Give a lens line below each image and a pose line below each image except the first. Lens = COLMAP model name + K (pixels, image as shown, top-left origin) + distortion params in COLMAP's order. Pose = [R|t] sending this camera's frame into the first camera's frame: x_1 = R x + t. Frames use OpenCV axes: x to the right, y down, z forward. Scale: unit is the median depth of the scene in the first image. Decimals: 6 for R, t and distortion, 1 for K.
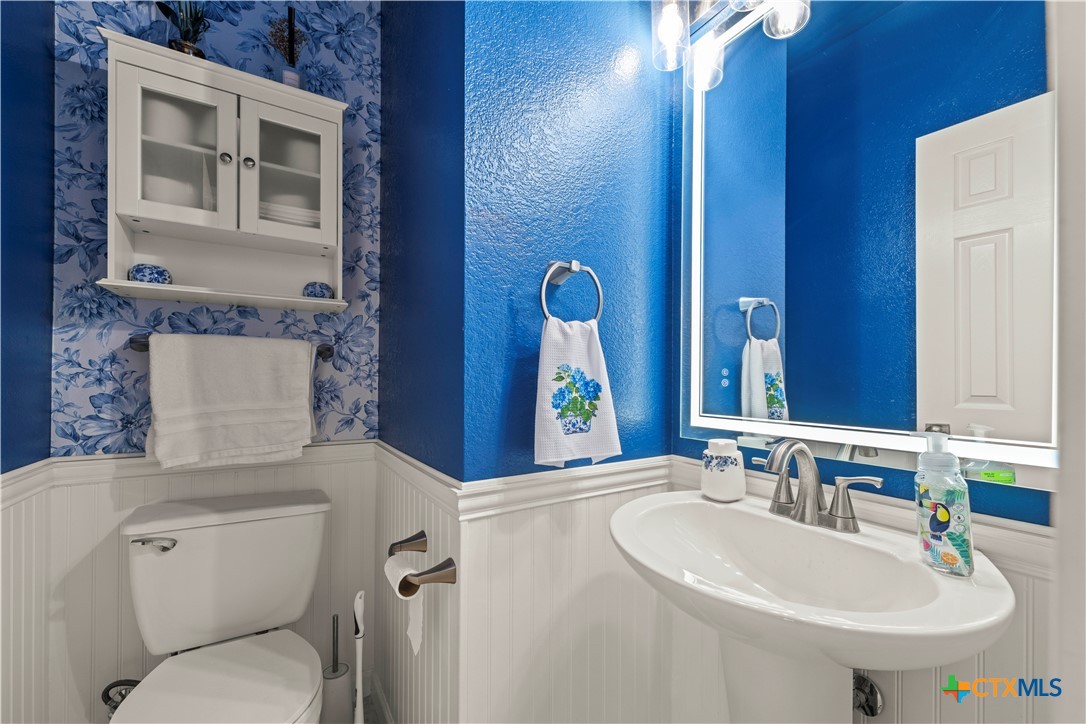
lens RADIAL K [[433.0, 0, 563.7], [0, 433.0, 376.8], [0, 0, 1]] dist [0.001154, -0.000056]
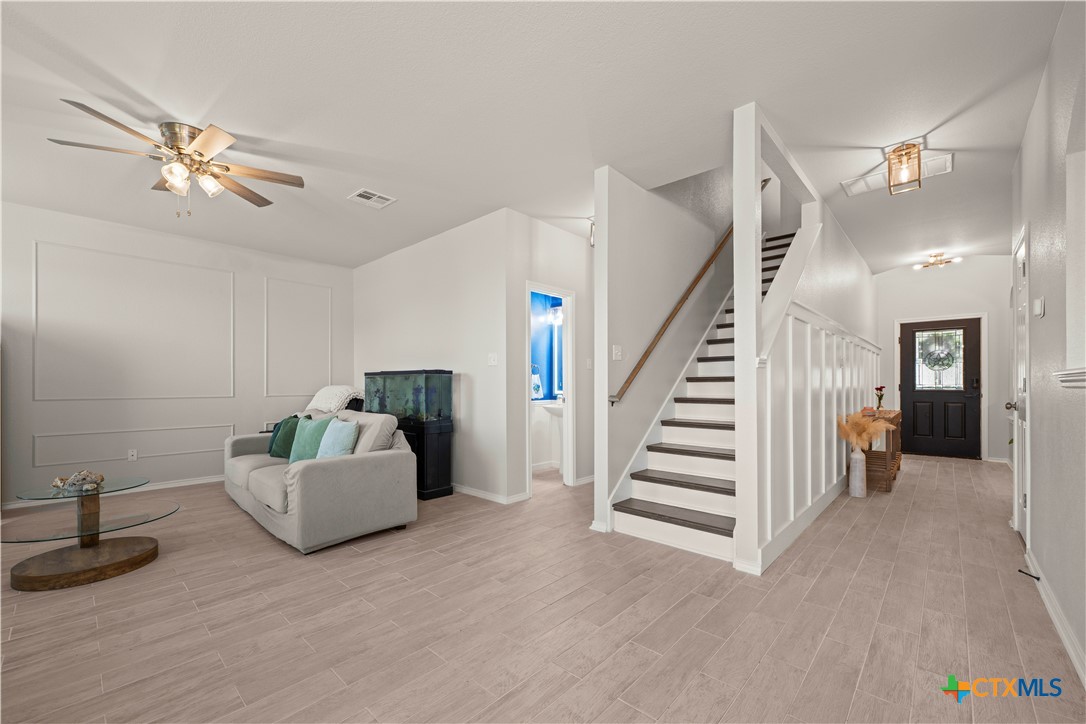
lens RADIAL K [[432.3, 0, 544.0], [0, 432.3, 384.4], [0, 0, 1]] dist [0.000843, 0.000091]
pose [[0.972033, -0.005281, 0.234784, -1.239644], [0.005522, 0.999985, -0.000368, 0.005118], [-0.234778, 0.001654, 0.972048, -4.725743]]
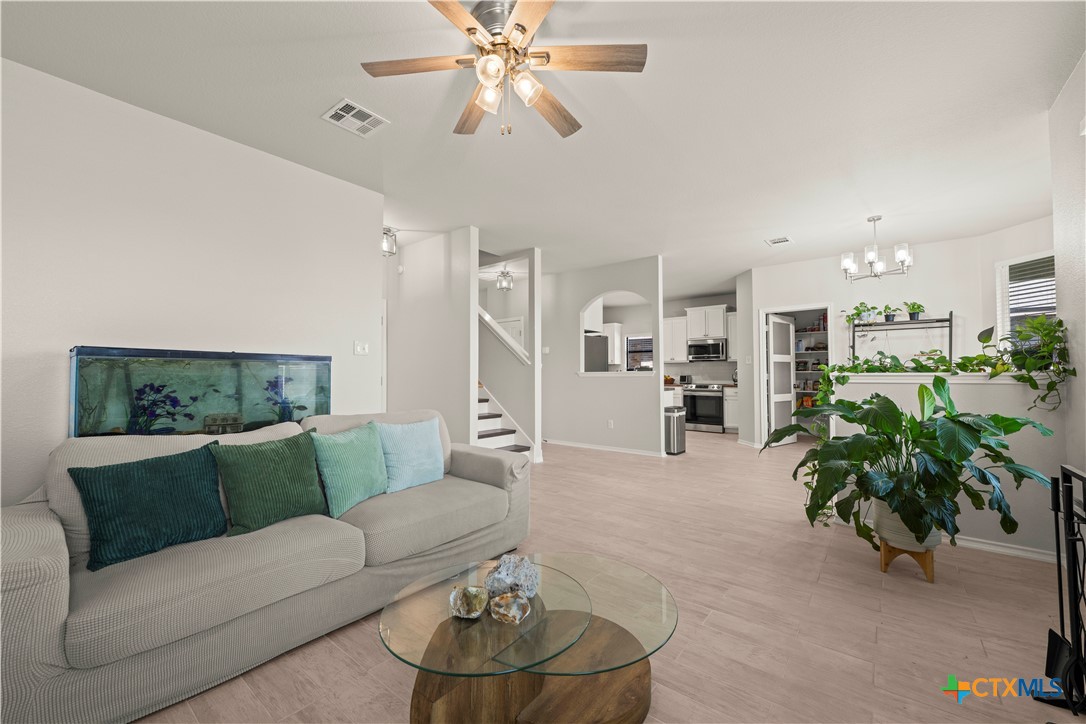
lens RADIAL K [[433.1, 0, 547.2], [0, 433.1, 378.0], [0, 0, 1]] dist [0.000268, -0.000001]
pose [[-0.305917, -0.001720, 0.952057, -4.995004], [-0.005153, 0.999987, 0.000150, 0.020674], [-0.952044, -0.004860, -0.305921, -0.729870]]
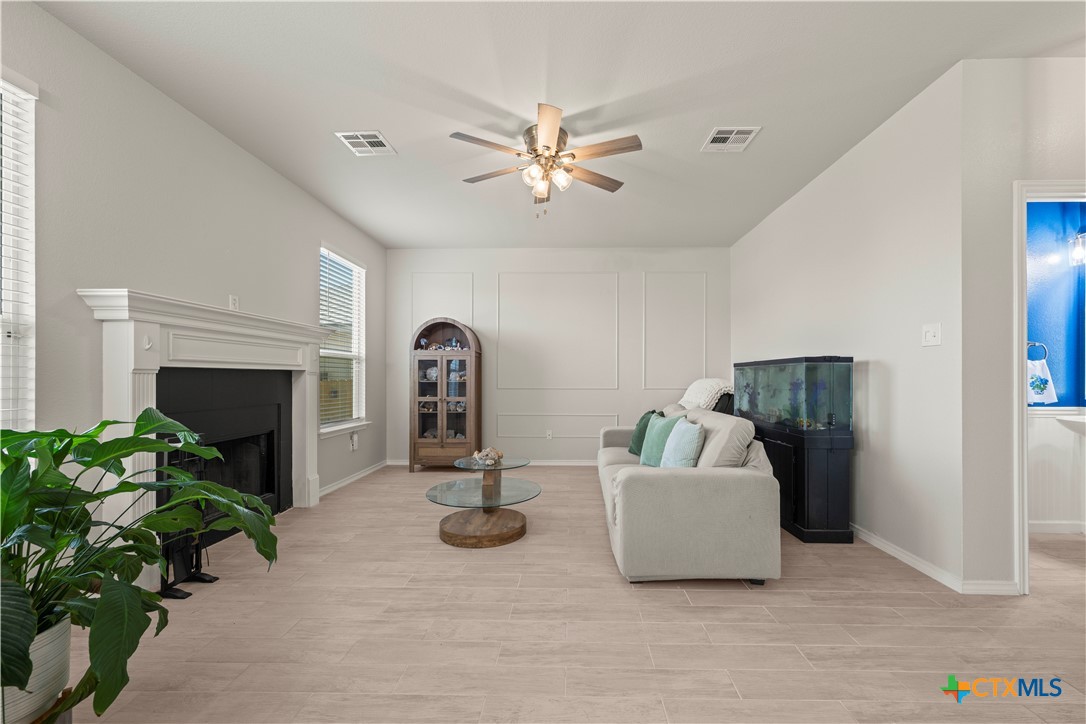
lens RADIAL K [[433.0, 0, 563.7], [0, 433.0, 376.8], [0, 0, 1]] dist [0.001154, -0.000056]
pose [[0.823549, -0.003636, -0.567233, -1.050508], [0.001381, 0.999989, -0.004406, 0.003334], [0.567243, 0.002845, 0.823546, -3.690734]]
